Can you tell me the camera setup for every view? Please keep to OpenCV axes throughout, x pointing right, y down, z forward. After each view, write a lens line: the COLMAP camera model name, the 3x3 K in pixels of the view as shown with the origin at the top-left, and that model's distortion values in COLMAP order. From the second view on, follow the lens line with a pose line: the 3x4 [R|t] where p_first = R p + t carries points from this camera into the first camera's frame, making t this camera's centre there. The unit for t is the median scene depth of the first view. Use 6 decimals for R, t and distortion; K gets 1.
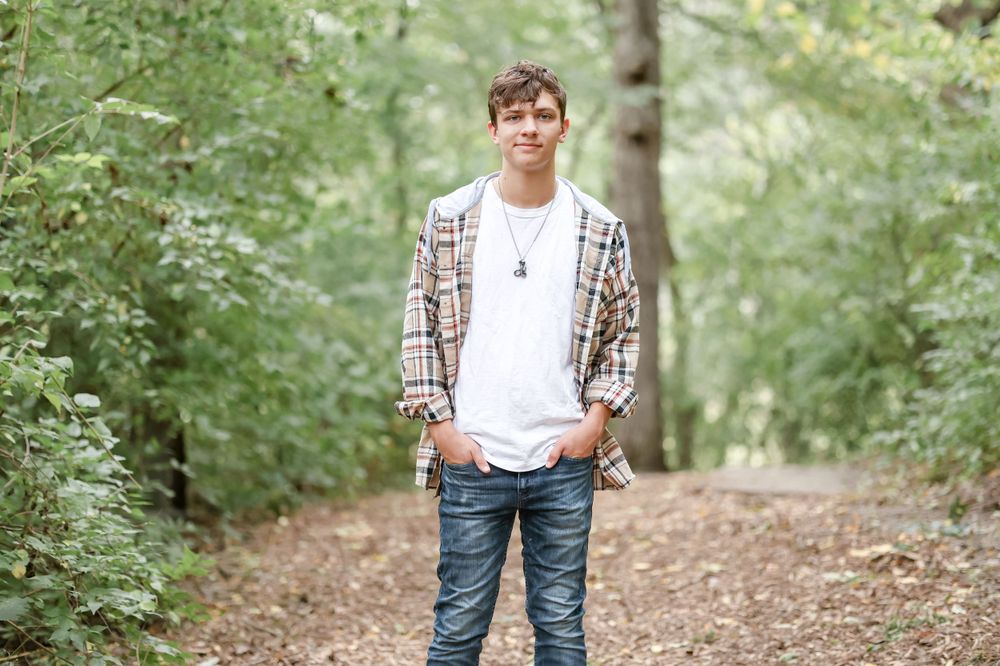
lens RADIAL K [[3055.5, 0, 500.0], [0, 3055.5, 333.0], [0, 0, 1]] dist [0.769539, -4.703636]
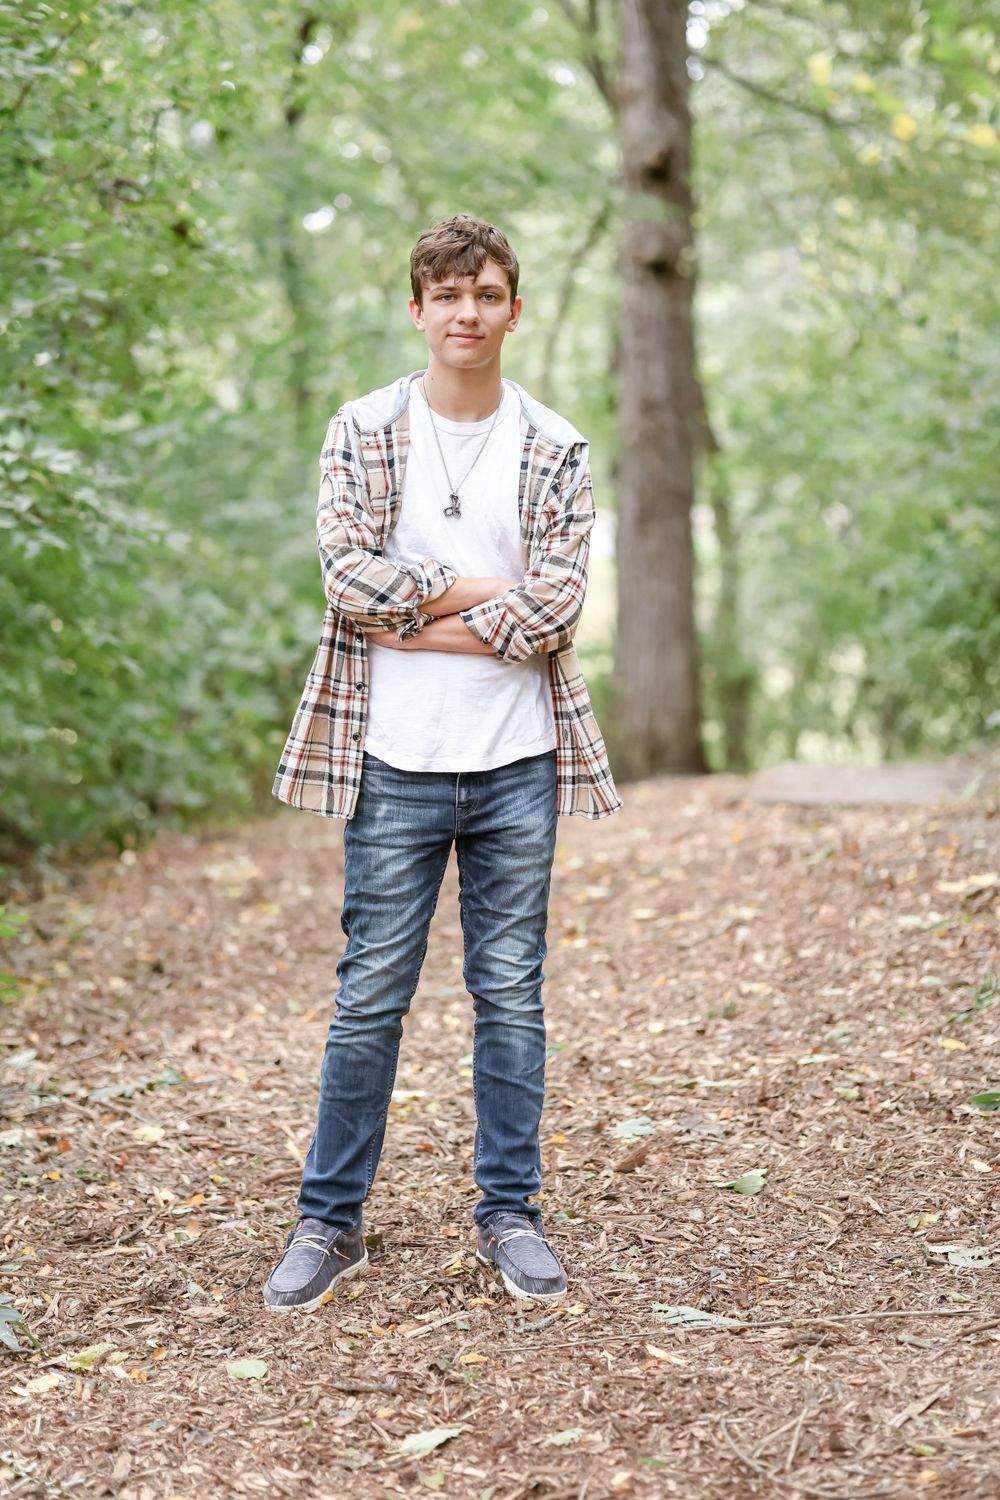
lens RADIAL K [[5834.9, 0, 591.8], [0, 5834.9, 747.8], [0, 0, 1]] dist [-0.052855, 43.999356]
pose [[0.999852, -0.017150, 0.001302, 0.033612], [0.017076, 0.998887, 0.043959, -0.019895], [-0.002055, -0.043930, 0.999032, -0.318671]]
